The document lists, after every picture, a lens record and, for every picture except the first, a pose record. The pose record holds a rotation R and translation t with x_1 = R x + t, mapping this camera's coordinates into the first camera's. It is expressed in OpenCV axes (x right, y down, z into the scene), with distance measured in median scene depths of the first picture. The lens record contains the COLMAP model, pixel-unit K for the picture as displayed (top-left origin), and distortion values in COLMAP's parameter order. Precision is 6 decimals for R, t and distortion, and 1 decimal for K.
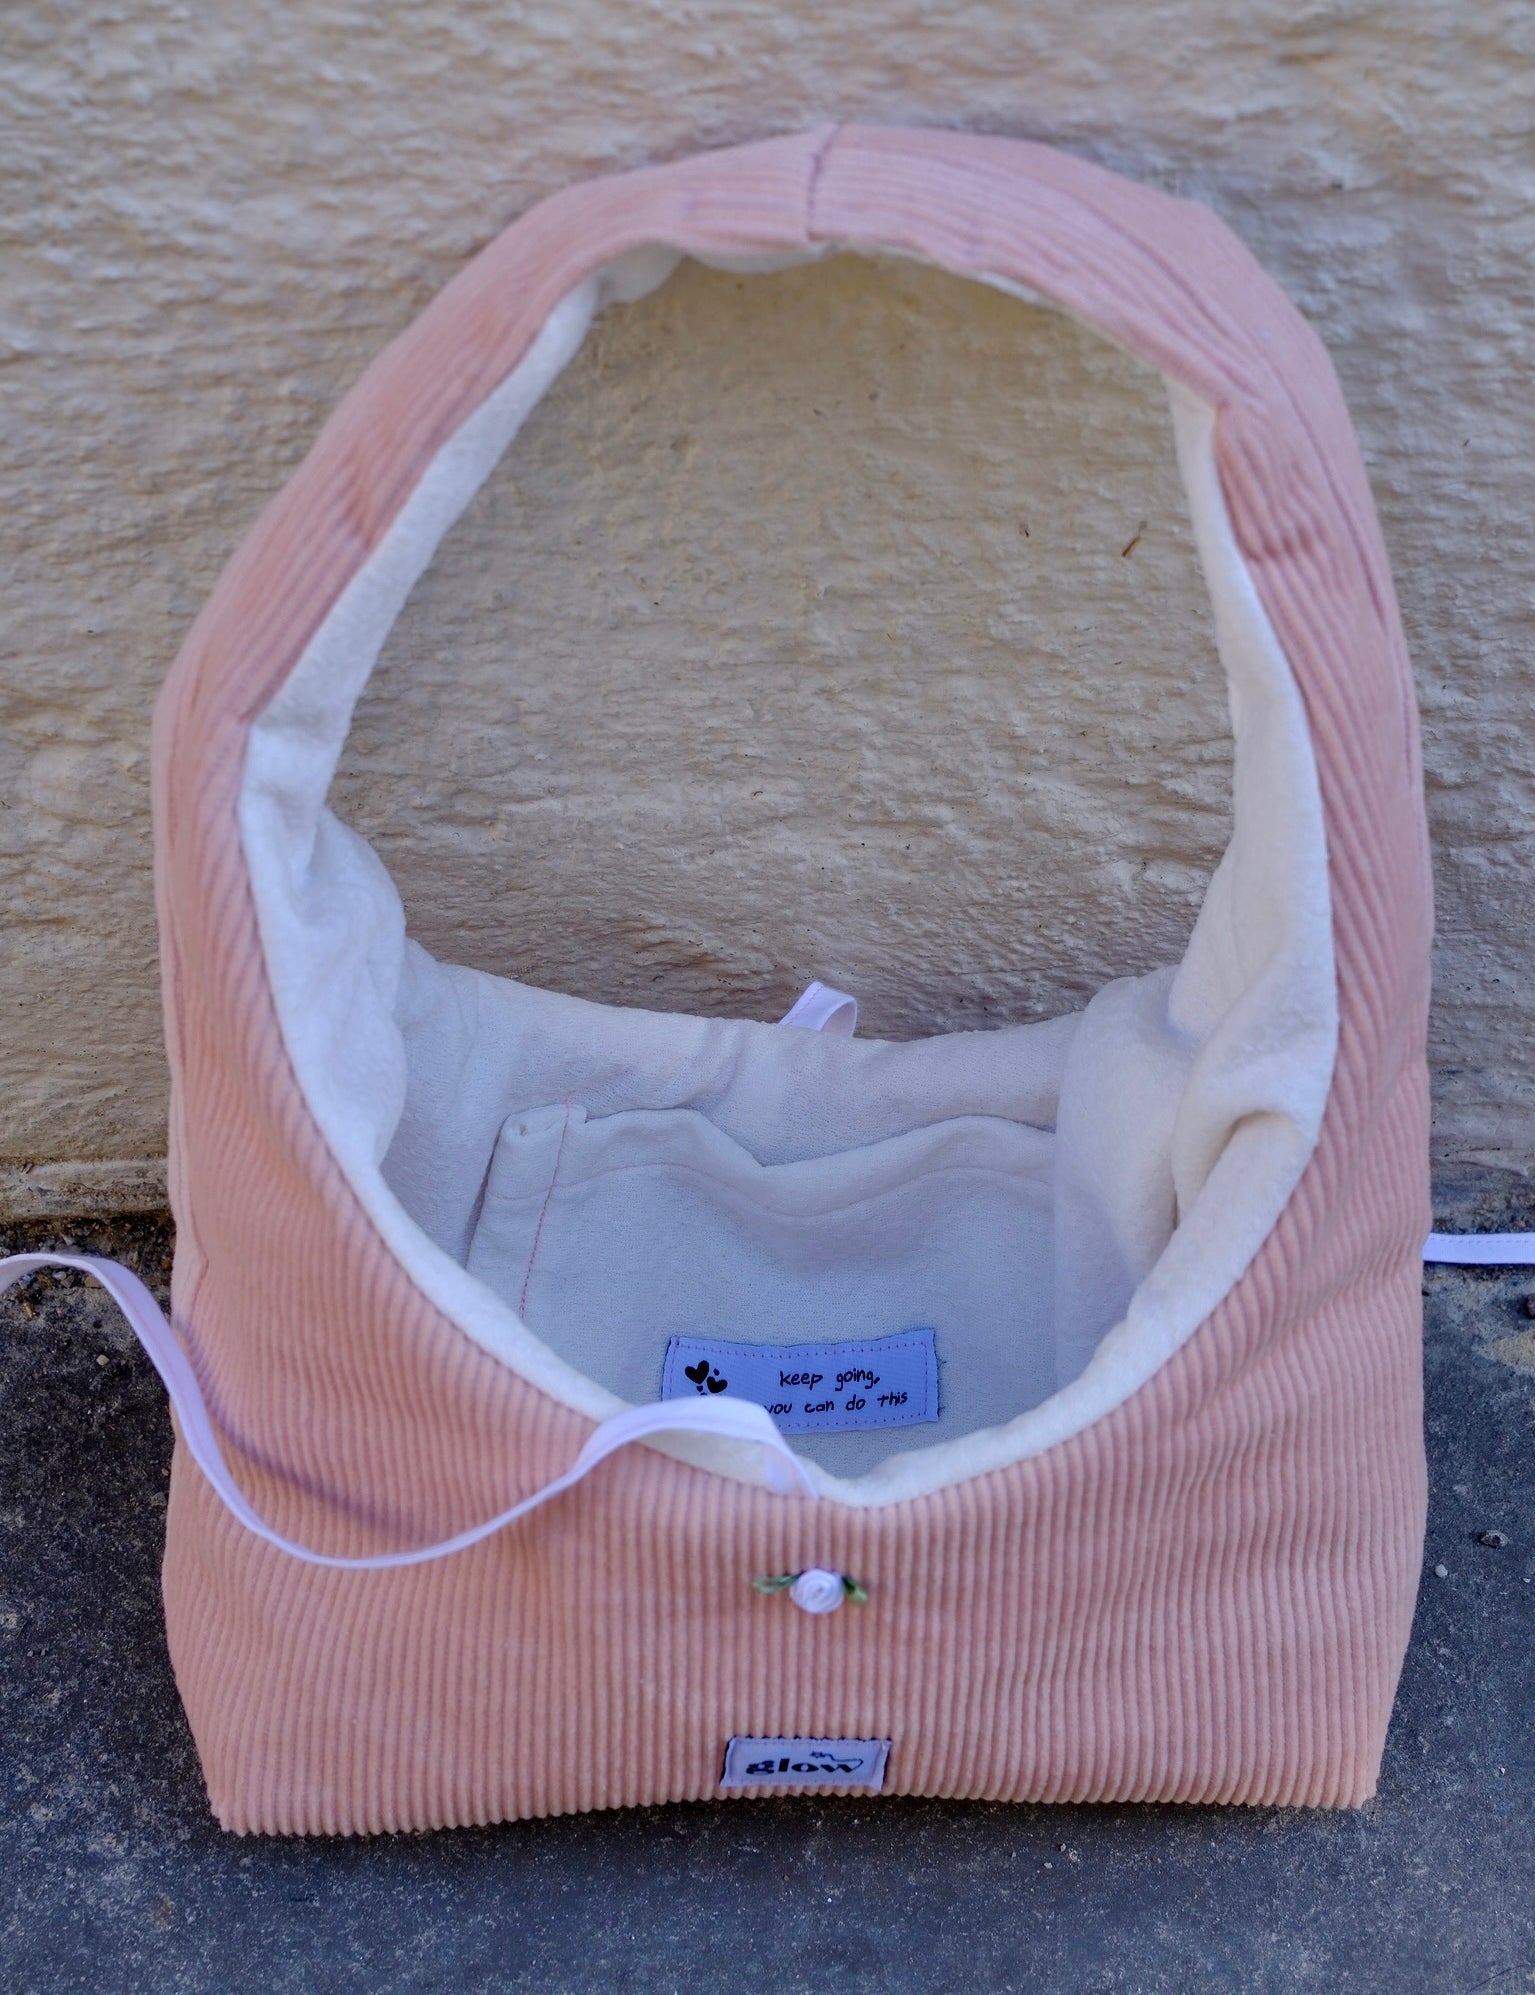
lens RADIAL K [[6329.6, 0, 832.3], [0, 6329.6, 865.2], [0, 0, 1]] dist [0.055626, 0.000000]
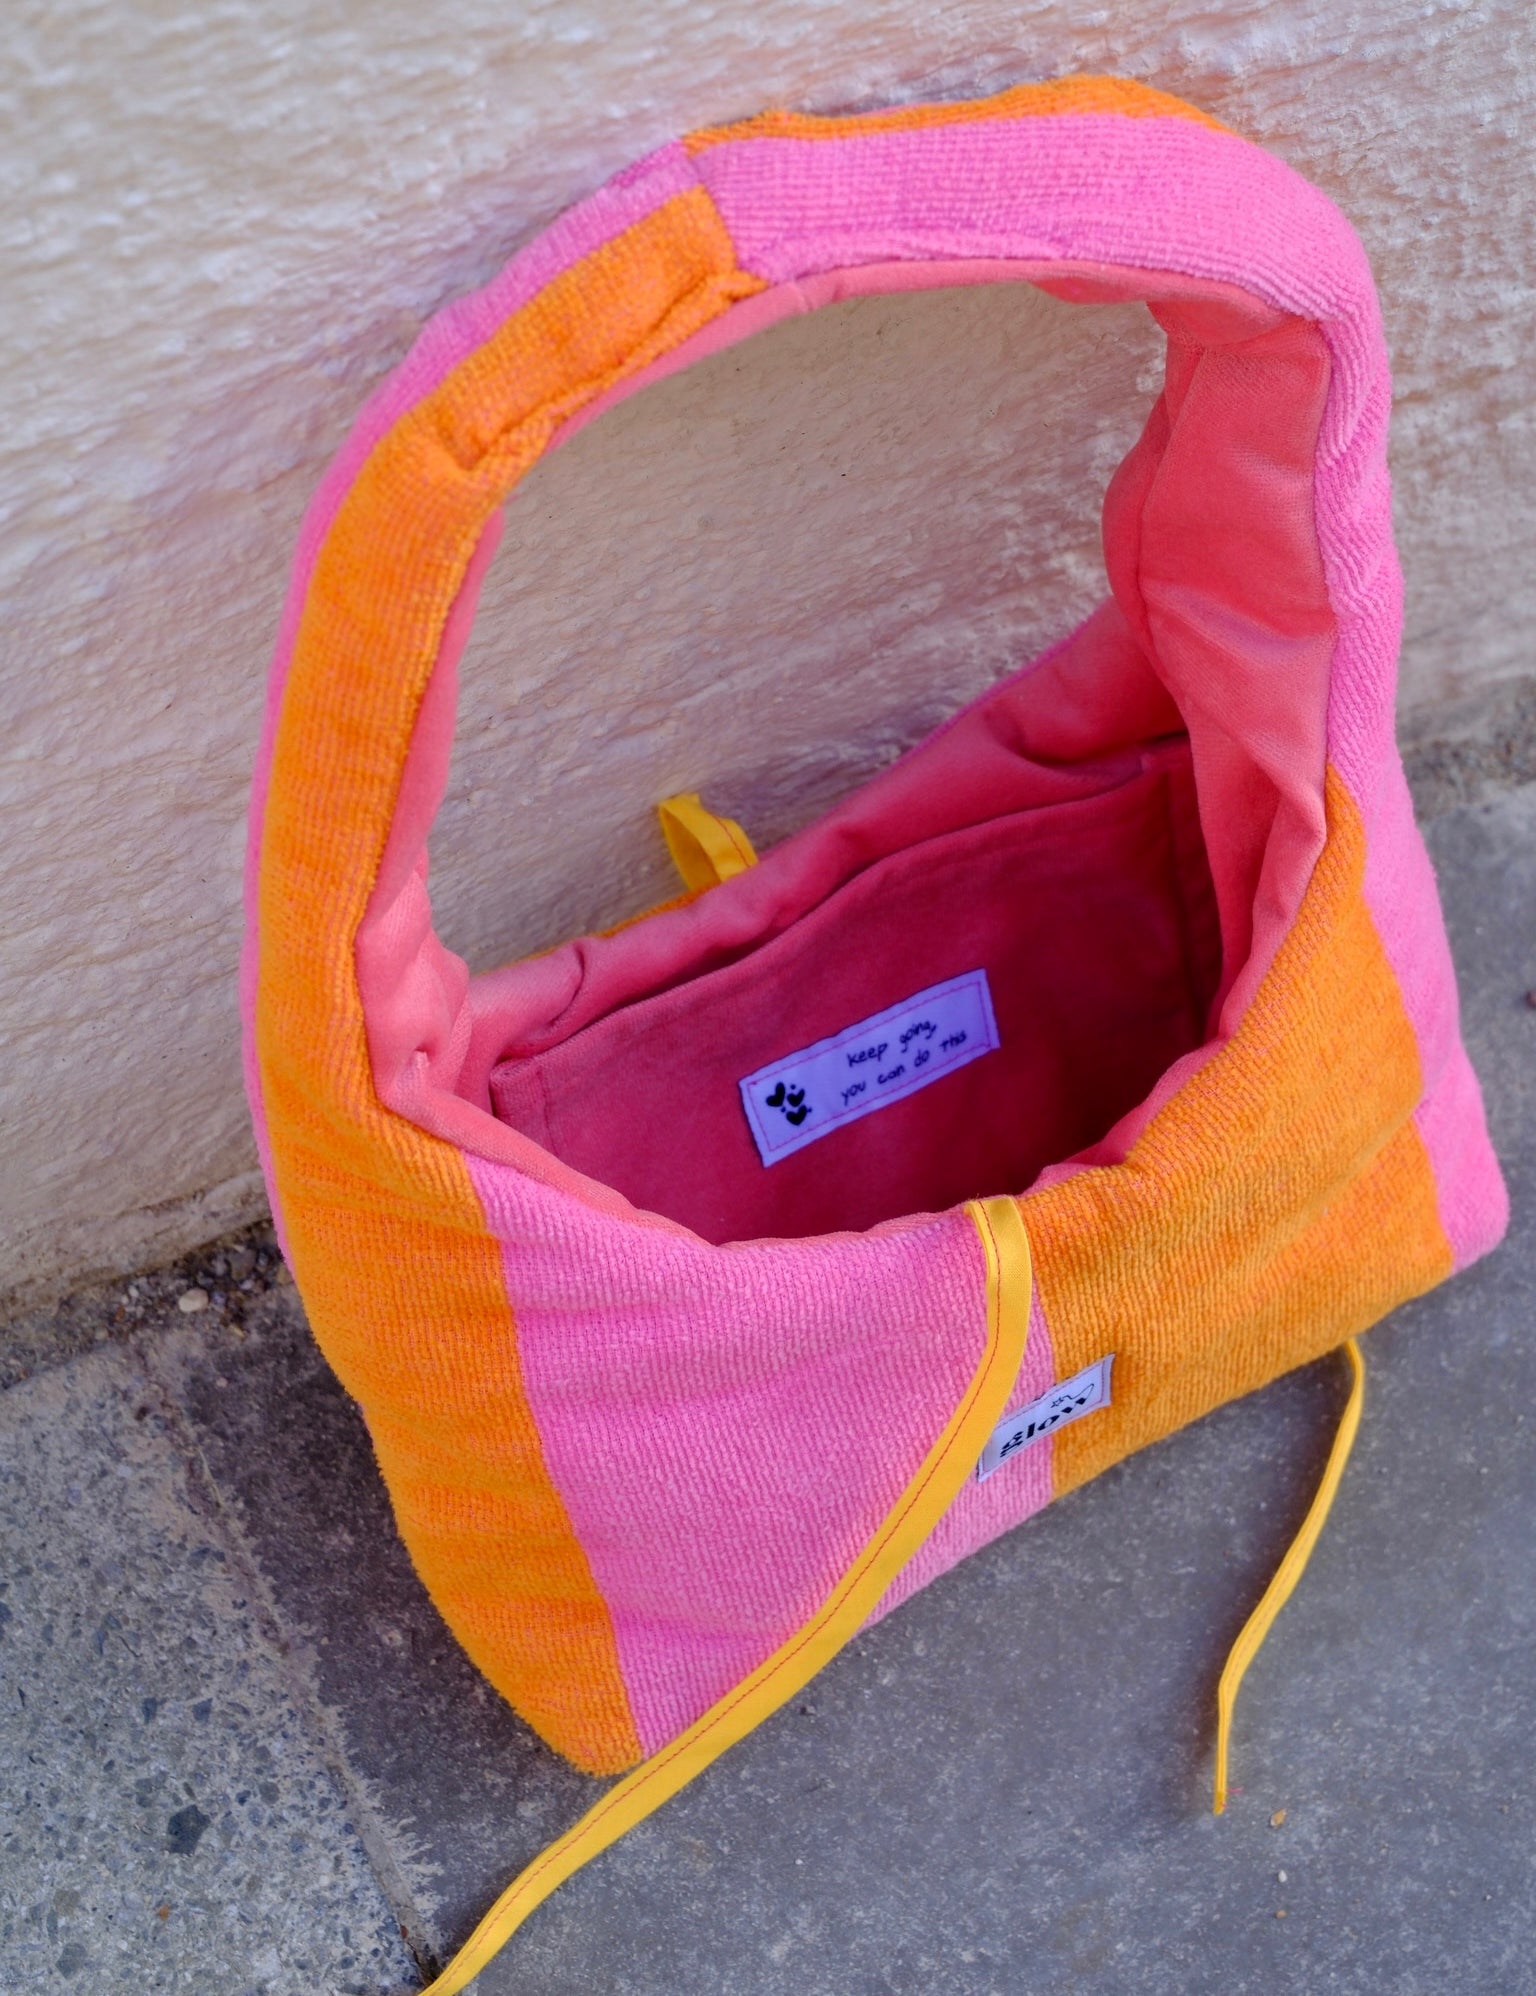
lens RADIAL K [[6332.8, 0, 835.6], [0, 6332.8, 720.8], [0, 0, 1]] dist [0.055626, 0.000000]
pose [[0.892394, -0.345220, 0.290613, -0.321171], [0.303983, 0.935853, 0.178252, -0.177433], [-0.333507, -0.070729, 0.940091, 0.064981]]
